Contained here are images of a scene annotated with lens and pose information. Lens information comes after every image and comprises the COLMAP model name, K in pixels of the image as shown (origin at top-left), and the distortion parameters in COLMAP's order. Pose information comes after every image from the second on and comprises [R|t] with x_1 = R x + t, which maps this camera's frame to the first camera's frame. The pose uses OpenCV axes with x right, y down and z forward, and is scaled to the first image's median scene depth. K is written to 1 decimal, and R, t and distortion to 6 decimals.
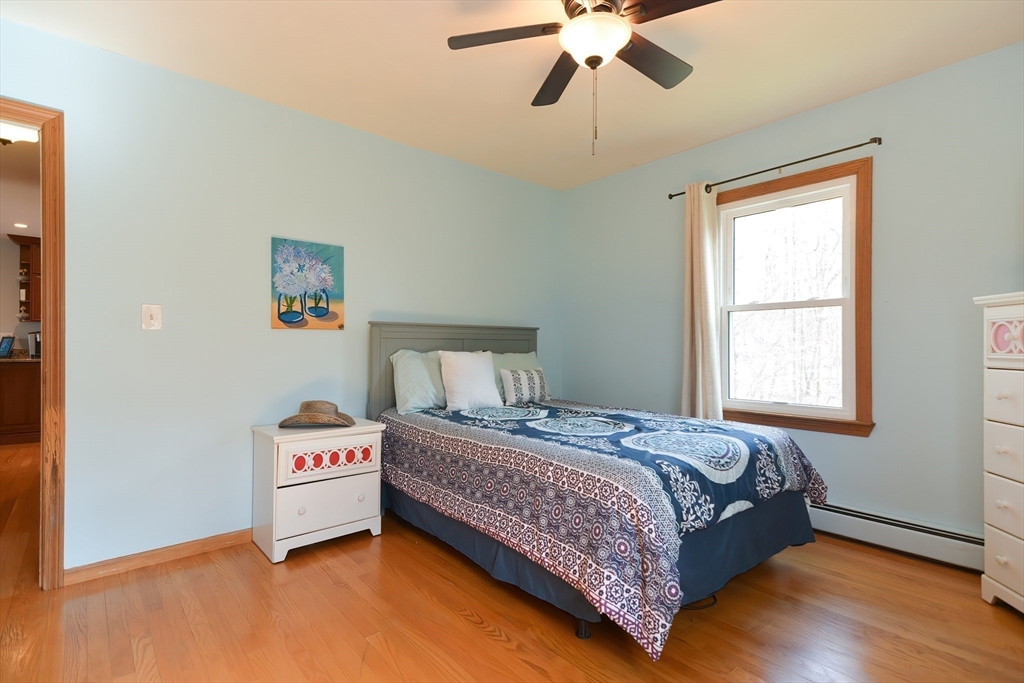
lens RADIAL K [[490.2, 0, 512.2], [0, 490.2, 350.6], [0, 0, 1]] dist [0.022886, -0.007664]
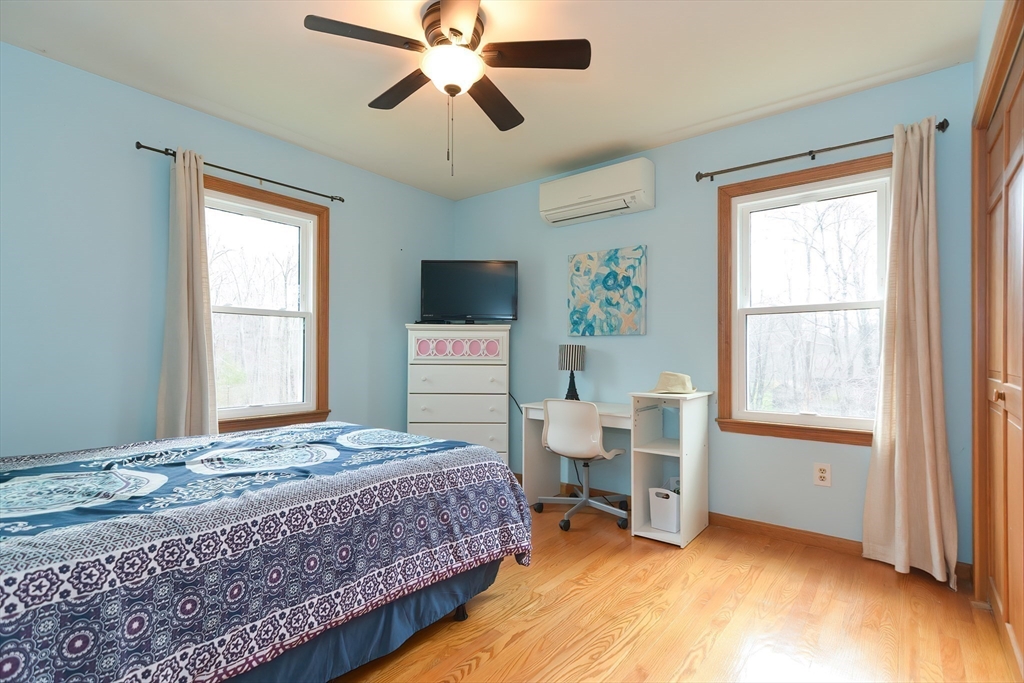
lens RADIAL K [[490.2, 0, 512.2], [0, 490.2, 350.6], [0, 0, 1]] dist [0.022886, -0.007664]
pose [[-0.185549, 0.005275, 0.982621, -0.660280], [0.000844, 0.999986, -0.005209, -0.003627], [-0.982635, -0.000137, -0.185551, 0.765744]]
